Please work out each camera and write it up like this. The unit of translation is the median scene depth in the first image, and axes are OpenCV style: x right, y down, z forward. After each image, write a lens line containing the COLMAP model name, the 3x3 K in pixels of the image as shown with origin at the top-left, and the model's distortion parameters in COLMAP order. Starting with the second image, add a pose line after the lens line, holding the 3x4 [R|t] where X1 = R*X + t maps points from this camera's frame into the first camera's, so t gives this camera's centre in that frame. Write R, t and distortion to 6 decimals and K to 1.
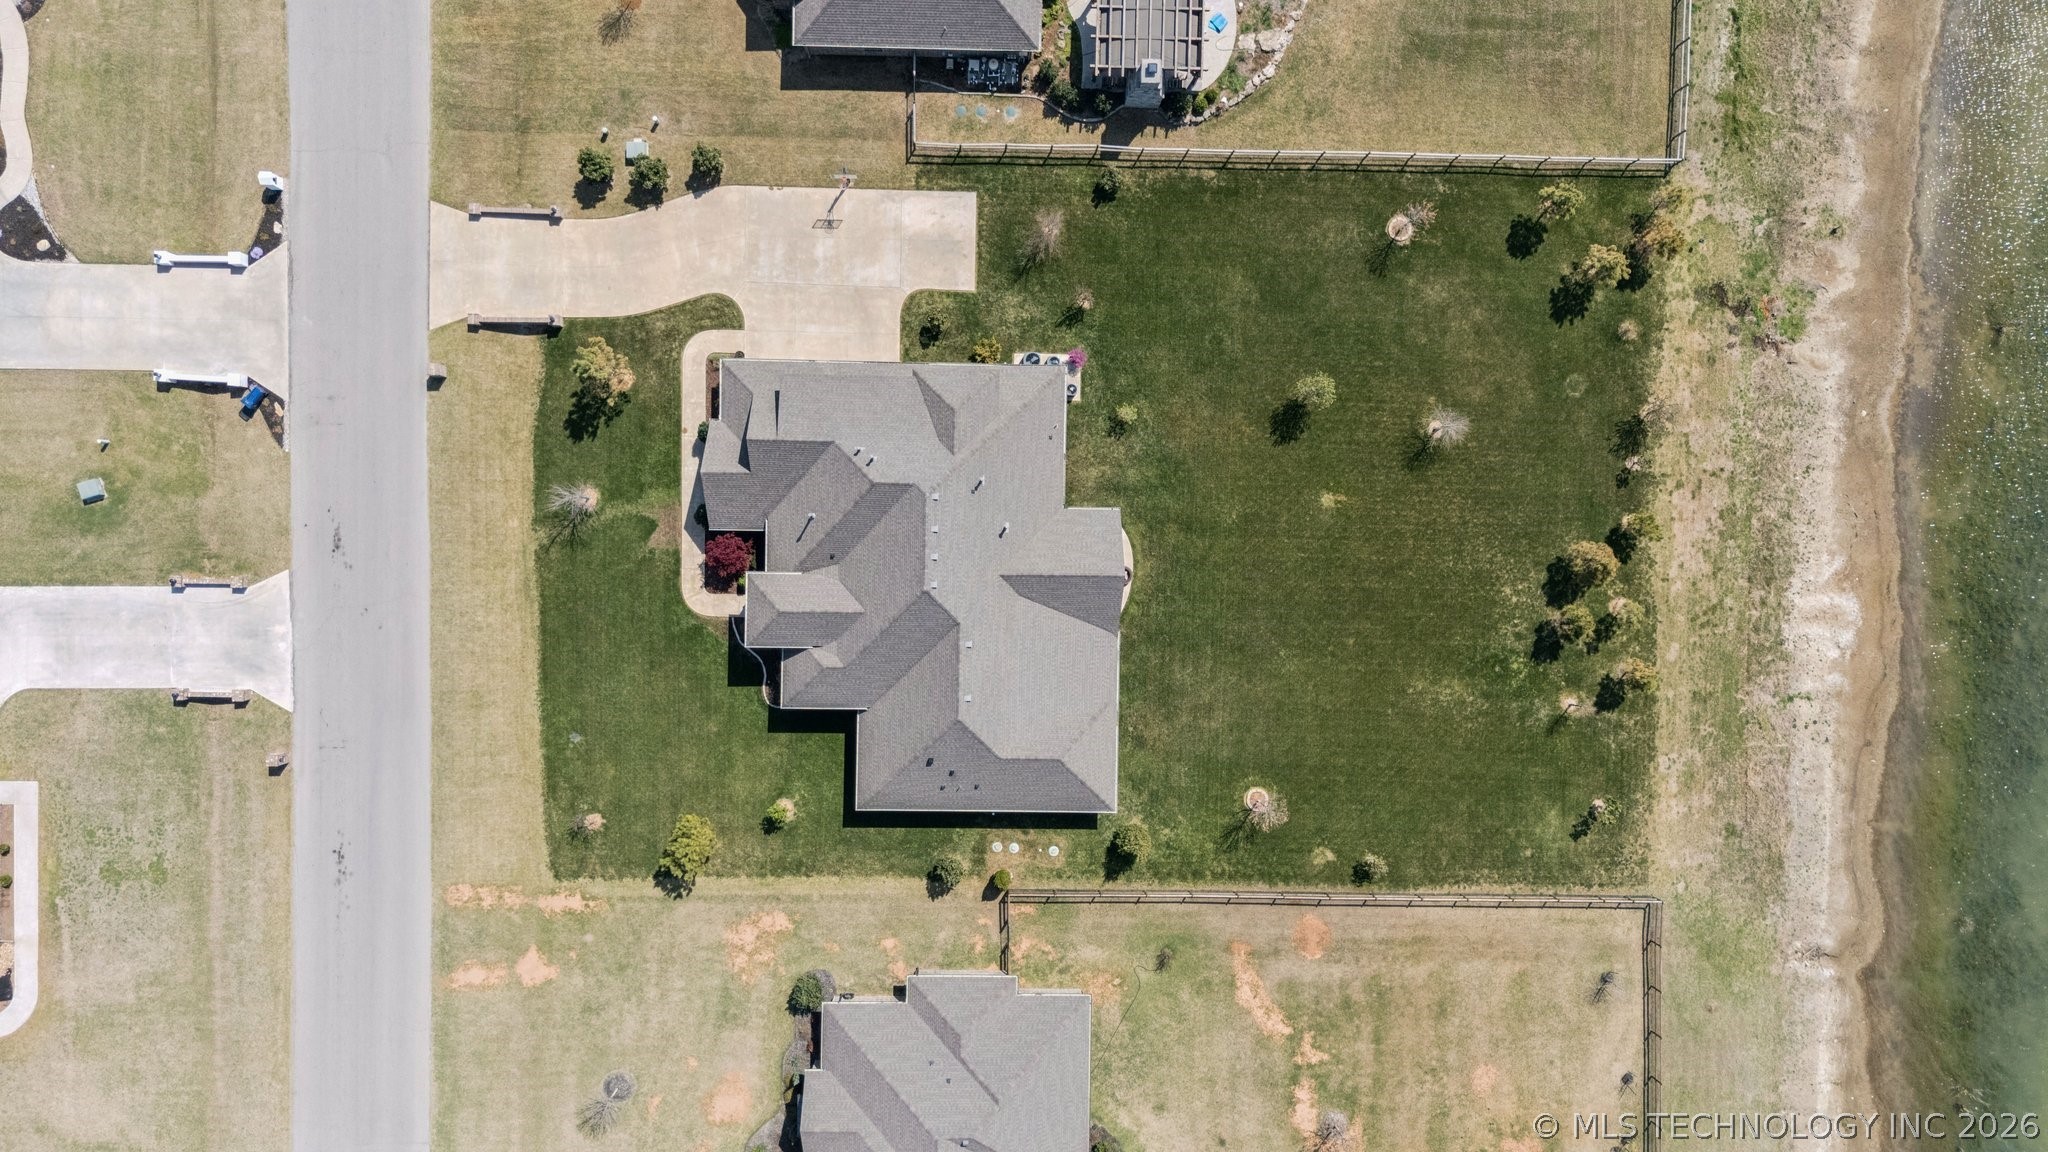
lens RADIAL K [[1476.9, 0, 1031.6], [0, 1476.9, 576.1], [0, 0, 1]] dist [0.041809, -0.001090]
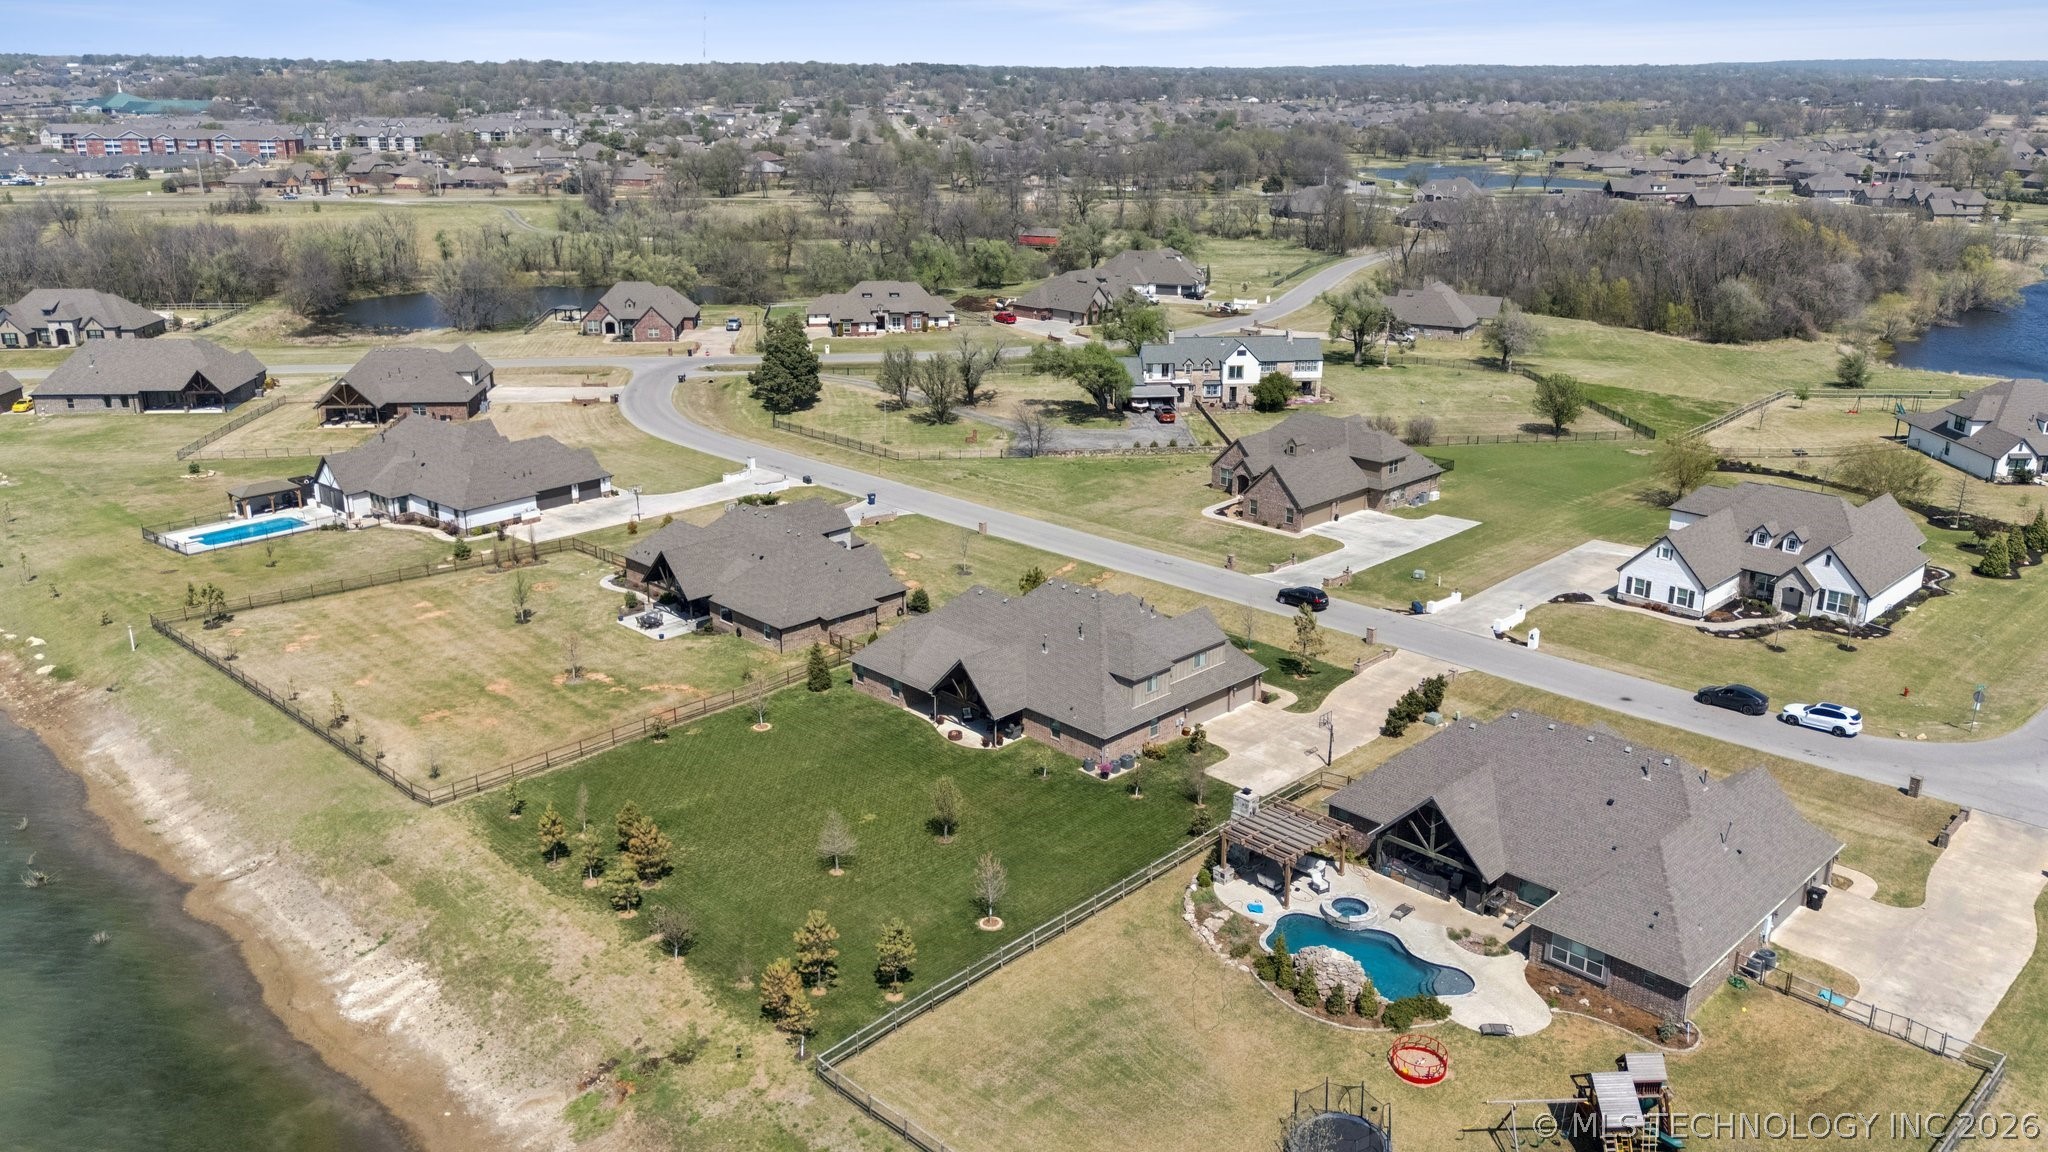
lens RADIAL K [[1543.8, 0, 1033.4], [0, 1543.8, 565.6], [0, 0, 1]] dist [0.128261, -0.212410]
pose [[-0.692975, 0.198245, -0.693170, 0.917510], [-0.720018, -0.239473, 0.651327, -0.889127], [-0.036873, 0.950448, 0.308689, 0.433158]]
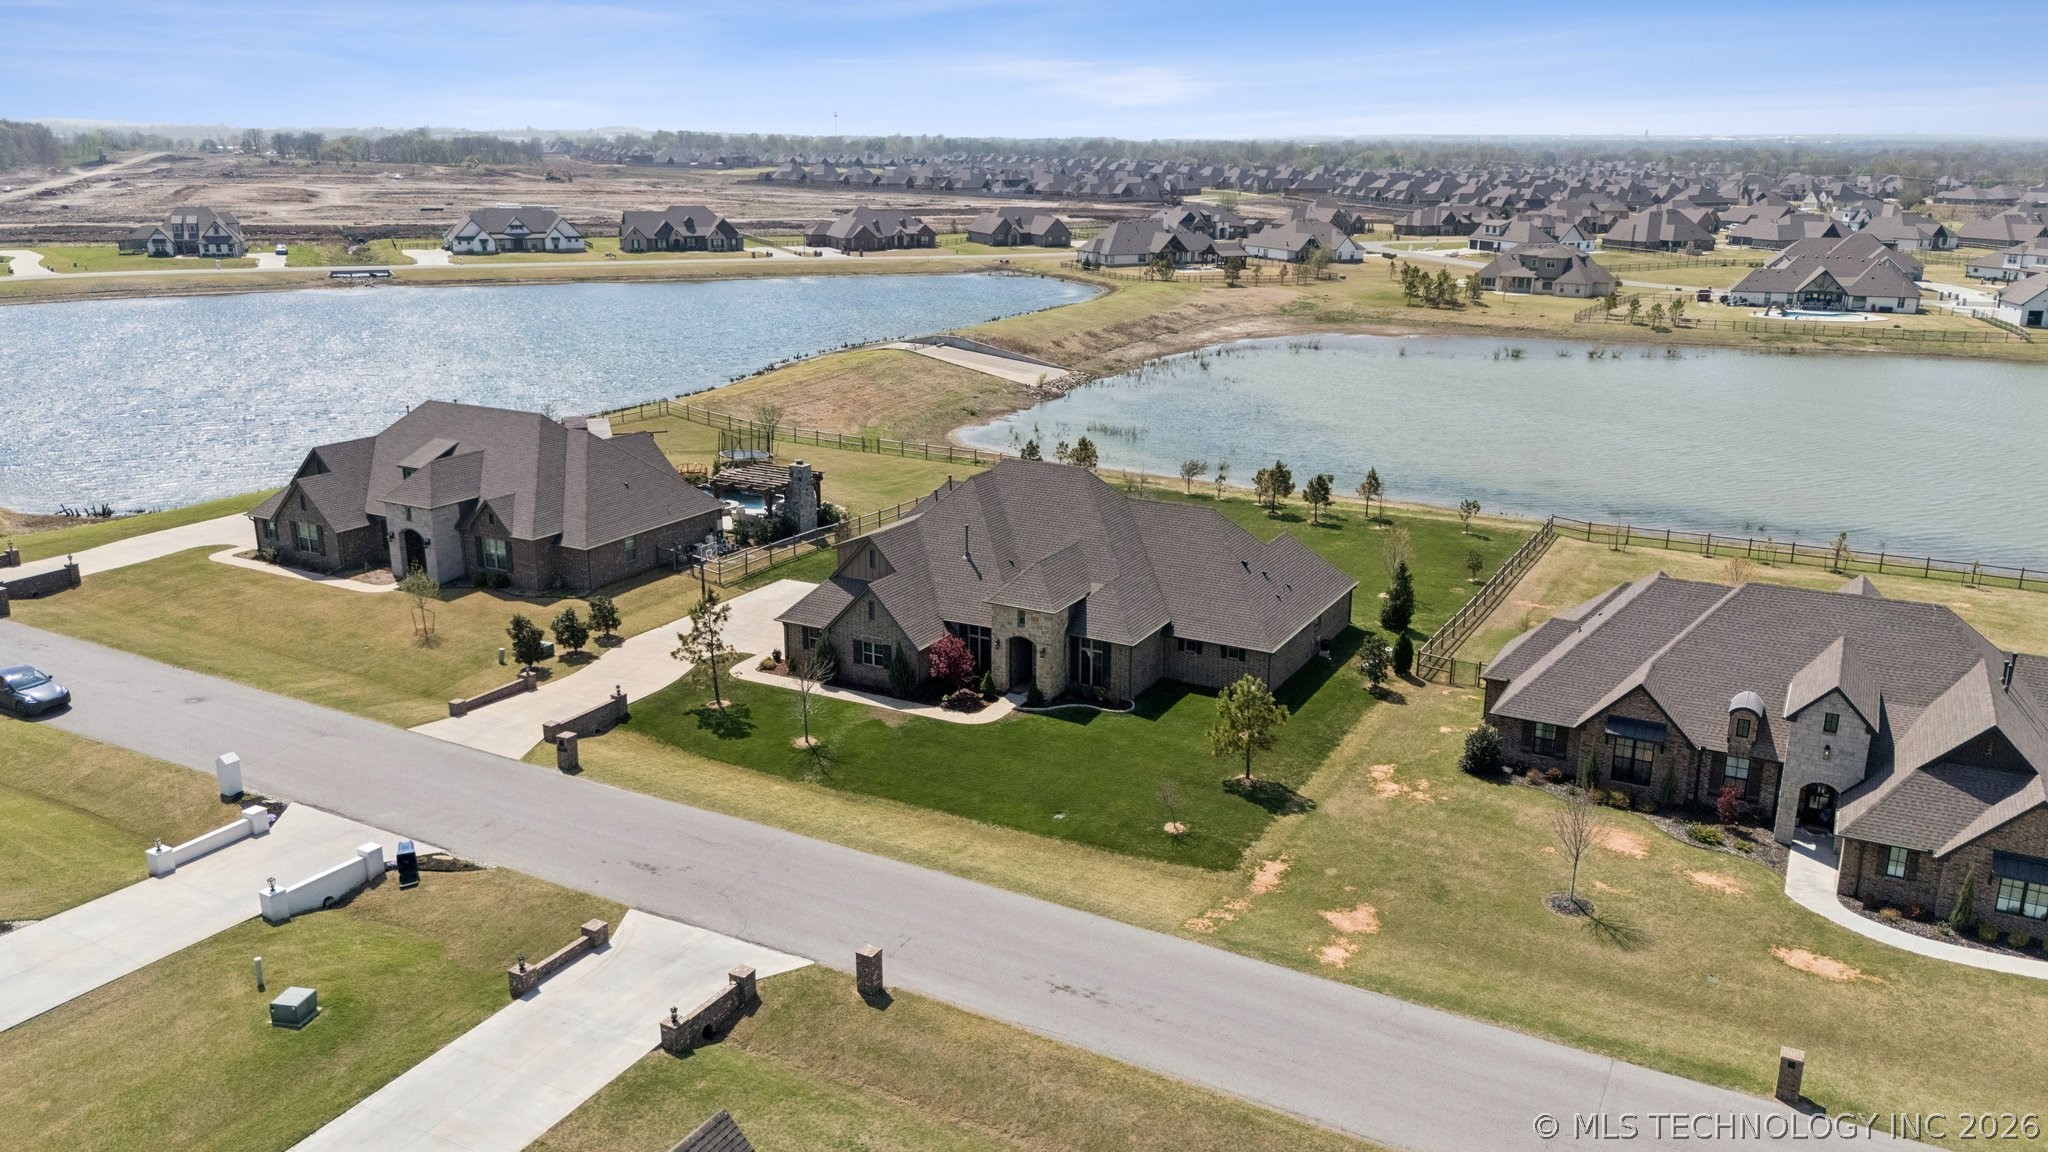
lens RADIAL K [[1548.4, 0, 1024.0], [0, 1548.4, 576.0], [0, 0, 1]] dist [0.090143, -0.090146]
pose [[0.463852, -0.260969, 0.846603, -0.934351], [0.885543, 0.108983, -0.451592, 0.427086], [0.025586, 0.959176, 0.281651, 0.663011]]
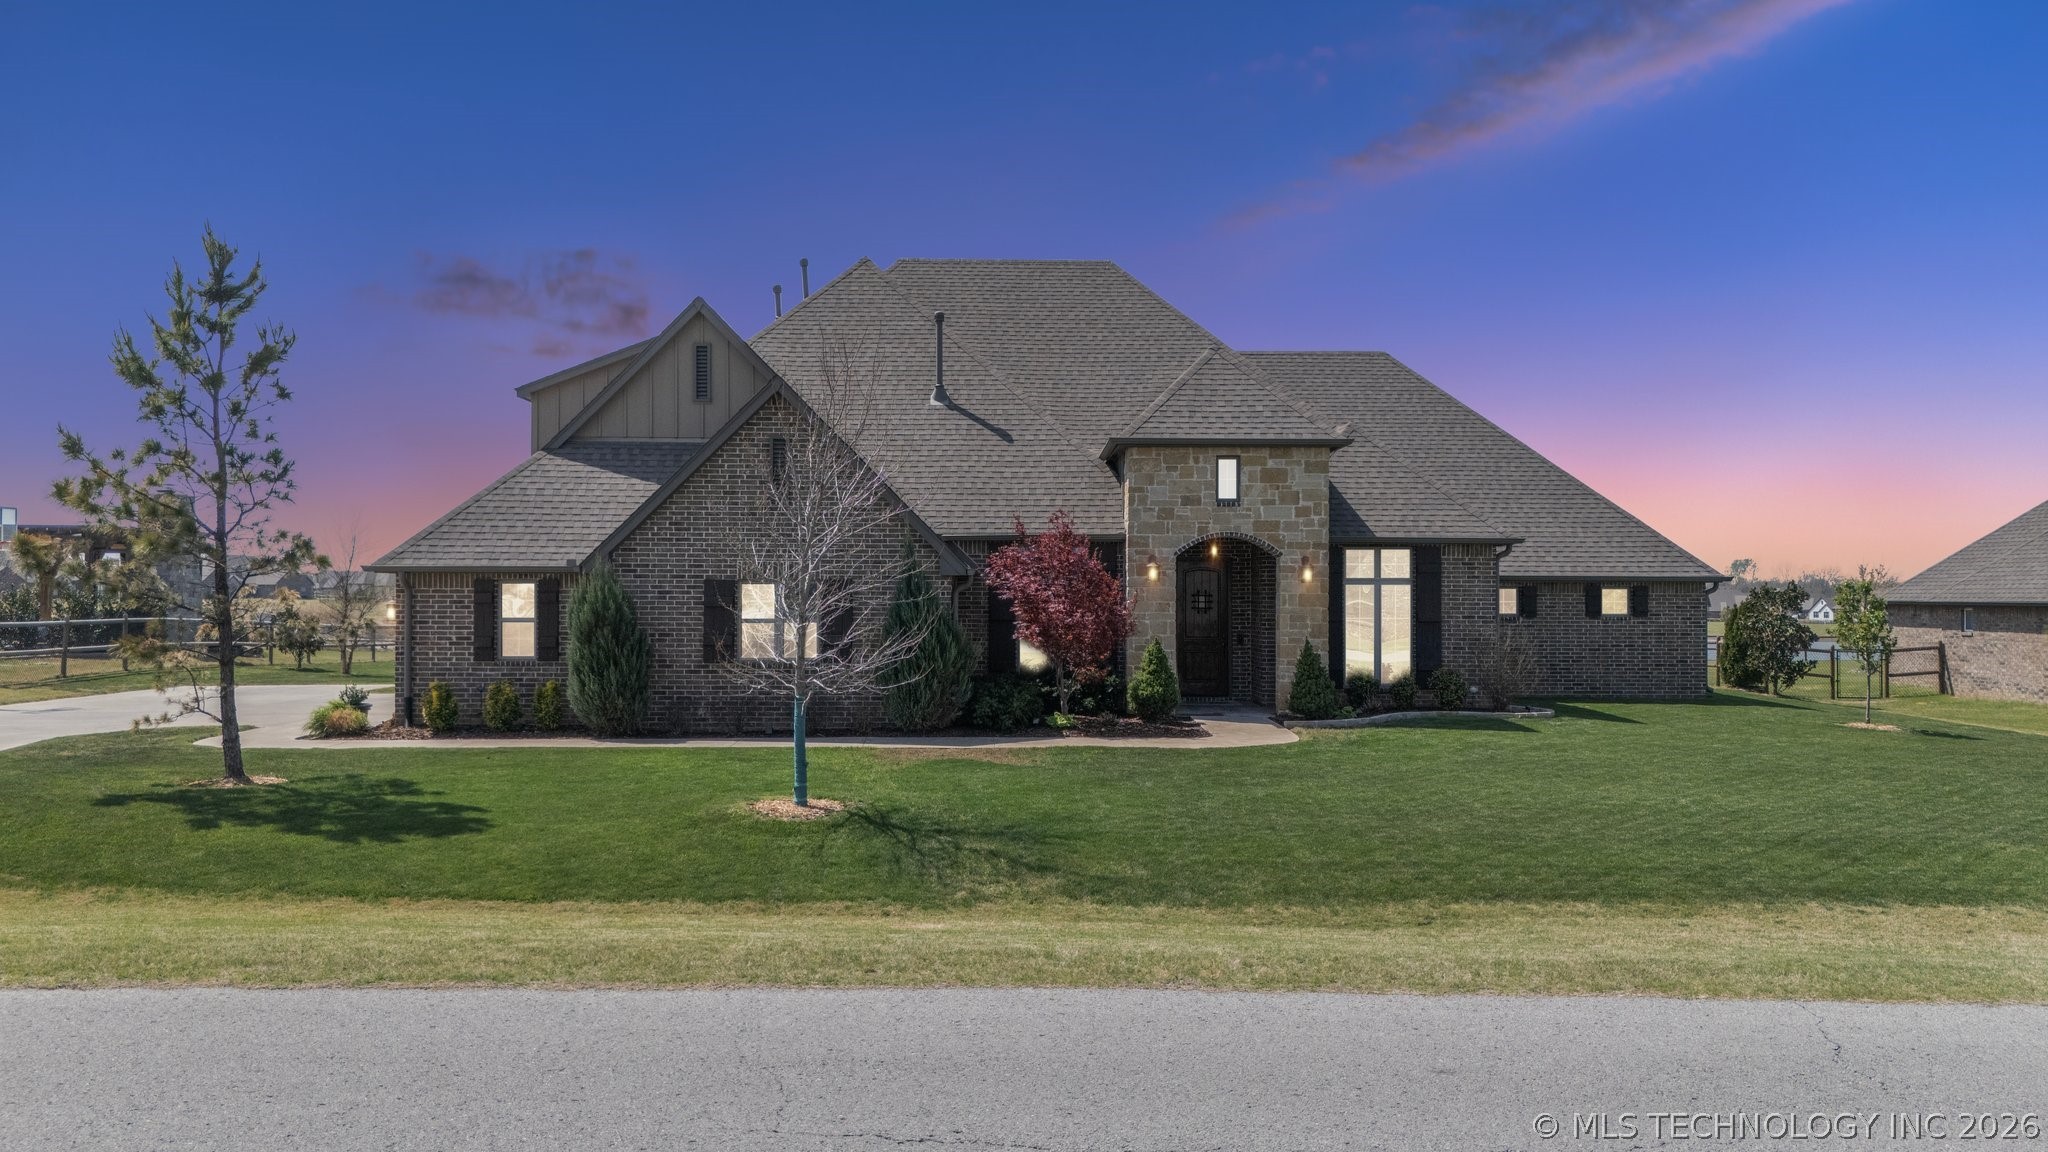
lens RADIAL K [[1482.8, 0, 1024.0], [0, 1482.8, 576.0], [0, 0, 1]] dist [0.040822, -0.000002]
pose [[-0.014142, -0.016868, 0.999758, -0.471781], [0.999679, -0.021241, 0.013782, -0.026120], [0.021003, 0.999632, 0.017163, 0.955335]]
